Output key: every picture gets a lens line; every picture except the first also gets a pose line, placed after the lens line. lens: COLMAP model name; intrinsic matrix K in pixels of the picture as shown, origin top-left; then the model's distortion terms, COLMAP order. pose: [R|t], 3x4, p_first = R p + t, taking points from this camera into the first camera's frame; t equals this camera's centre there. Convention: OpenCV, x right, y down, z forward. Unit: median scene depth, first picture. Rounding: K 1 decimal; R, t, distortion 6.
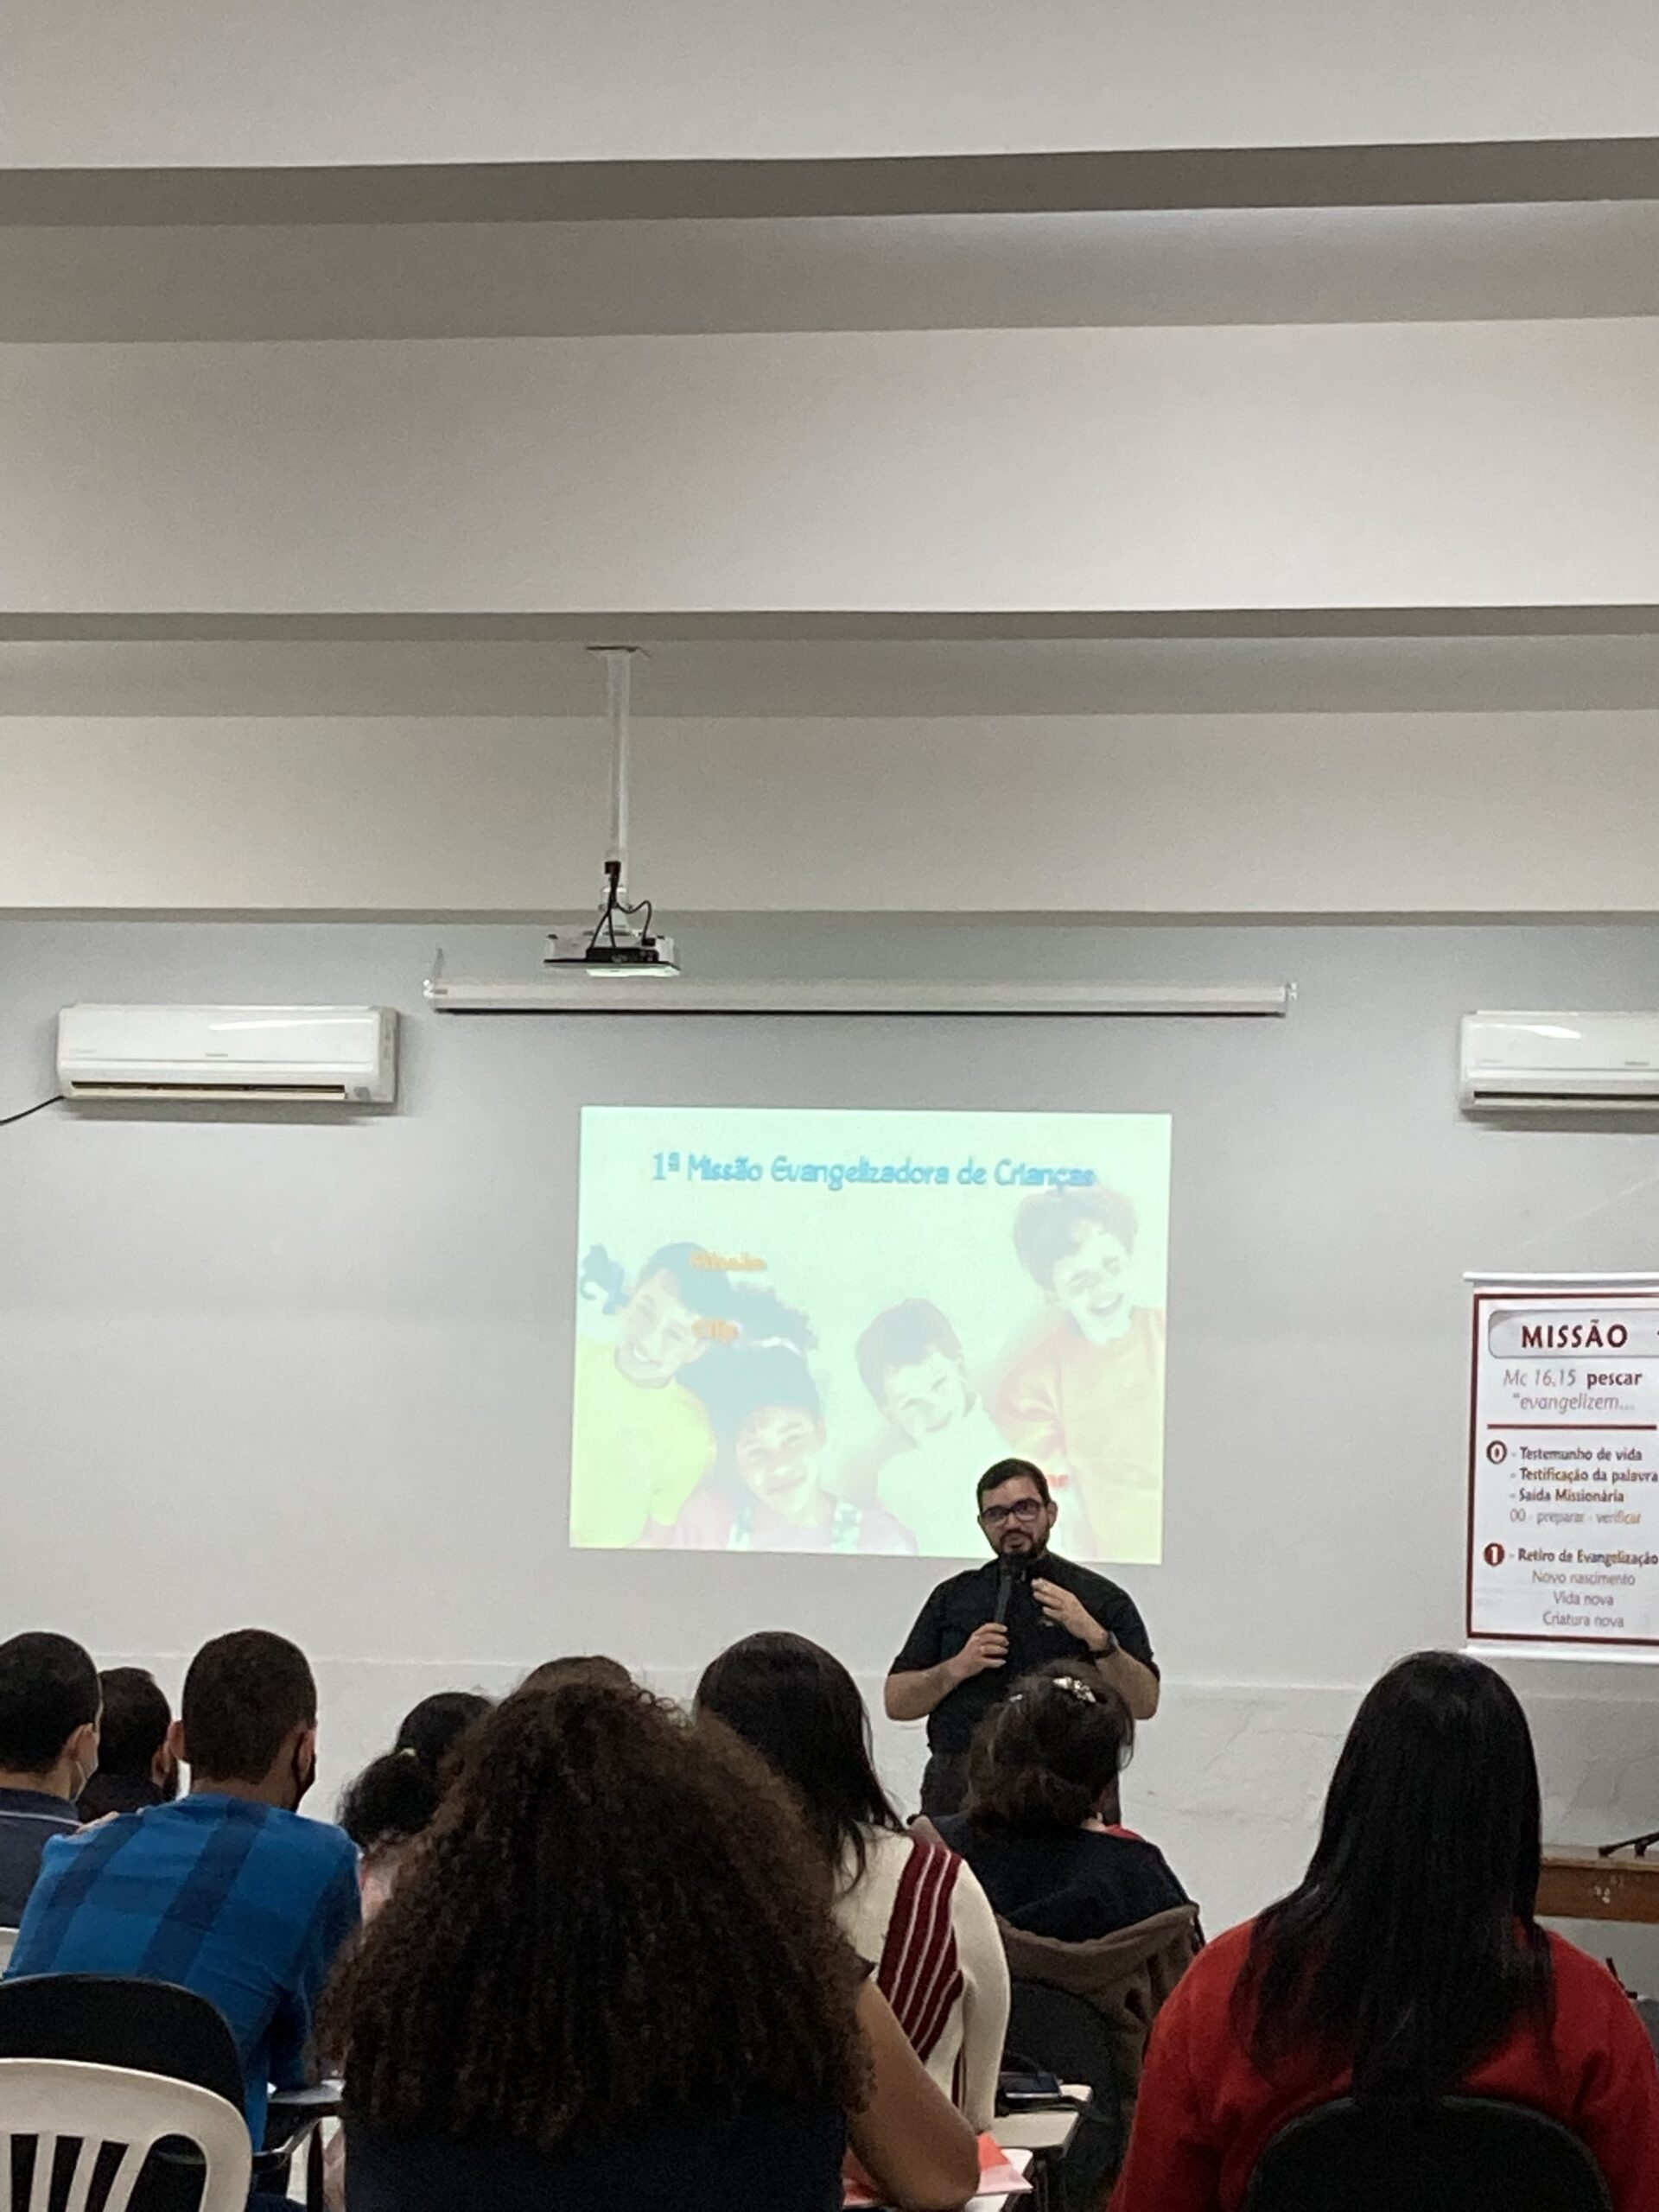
lens RADIAL K [[5047.0, 0, 790.1], [0, 5047.0, 1100.4], [0, 0, 1]] dist [0.629046, -7.841633]
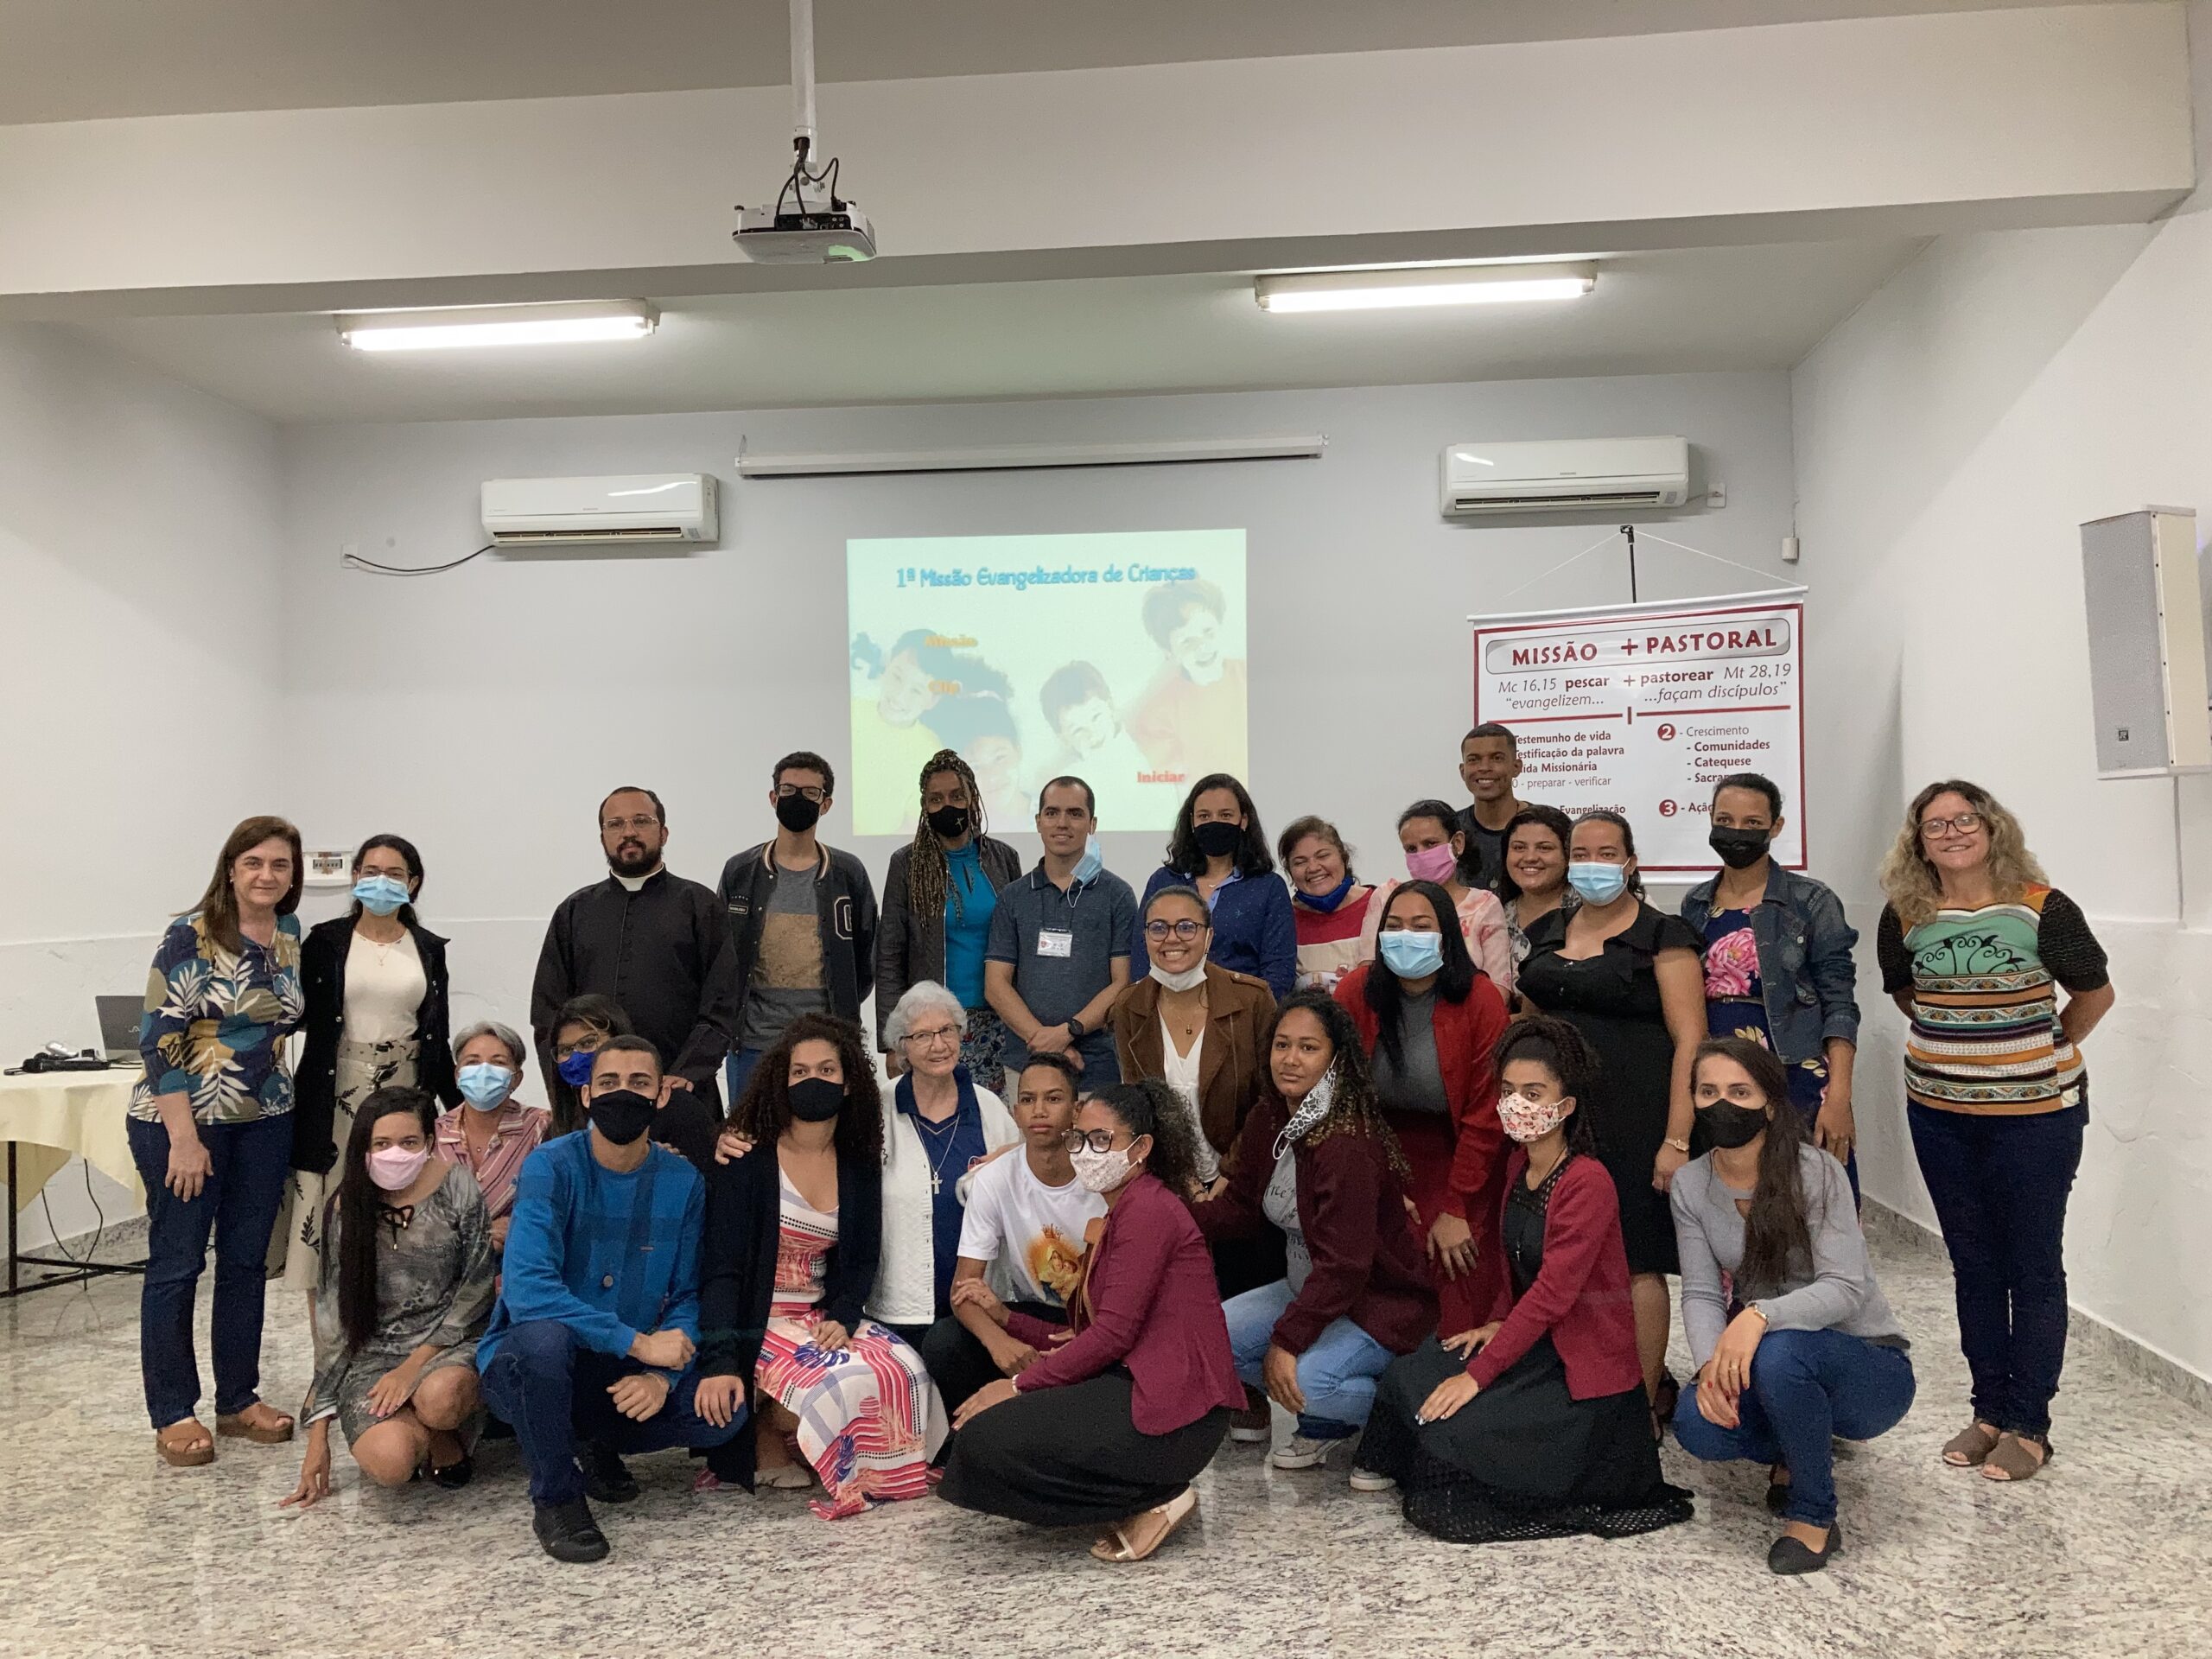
lens RADIAL K [[1738.7, 0, 1106.0], [0, 1738.7, 829.5], [0, 0, 1]] dist [0.091930, -0.004405]
pose [[0.996683, -0.043767, 0.068612, -0.004433], [0.037290, 0.994968, 0.092994, 0.041593], [-0.072336, -0.090127, 0.993300, 0.488140]]
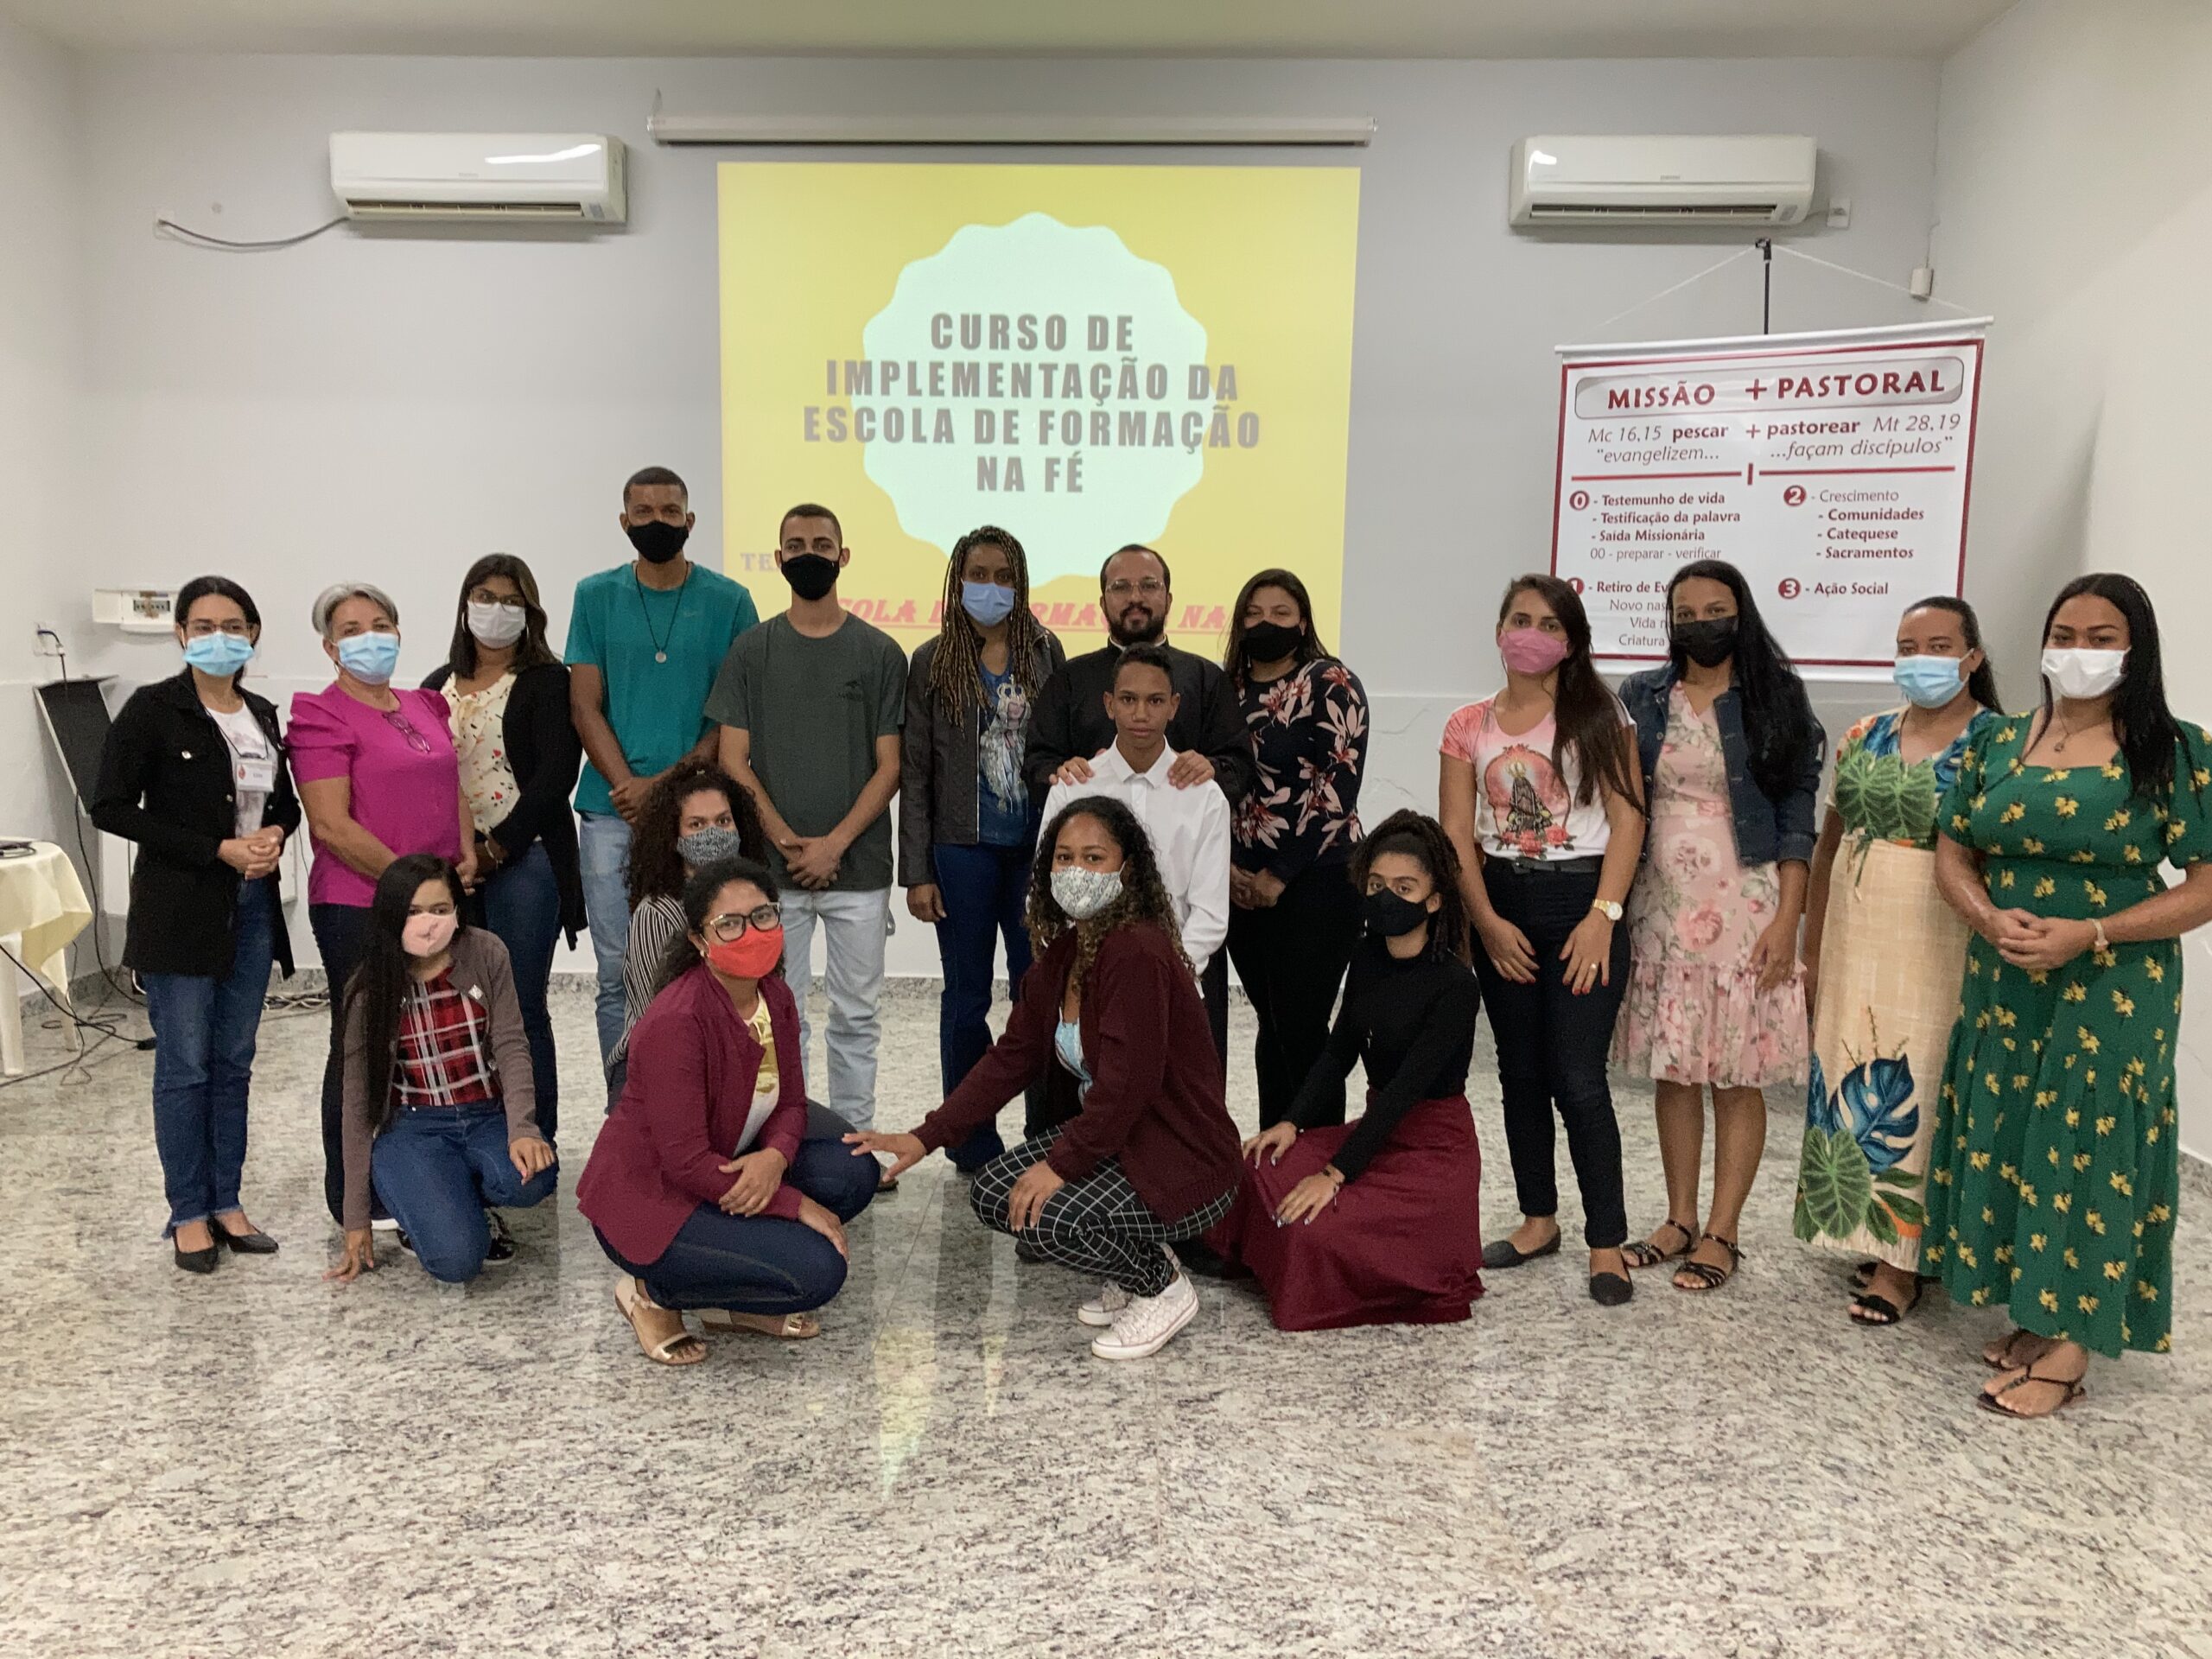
lens RADIAL K [[1783.0, 0, 1060.6], [0, 1783.0, 784.6], [0, 0, 1]] dist [0.053015, 0.003251]
pose [[0.993875, -0.024655, 0.107727, -0.025555], [0.002953, 0.980372, 0.197132, 0.048037], [-0.110473, -0.195607, 0.974440, 0.558454]]
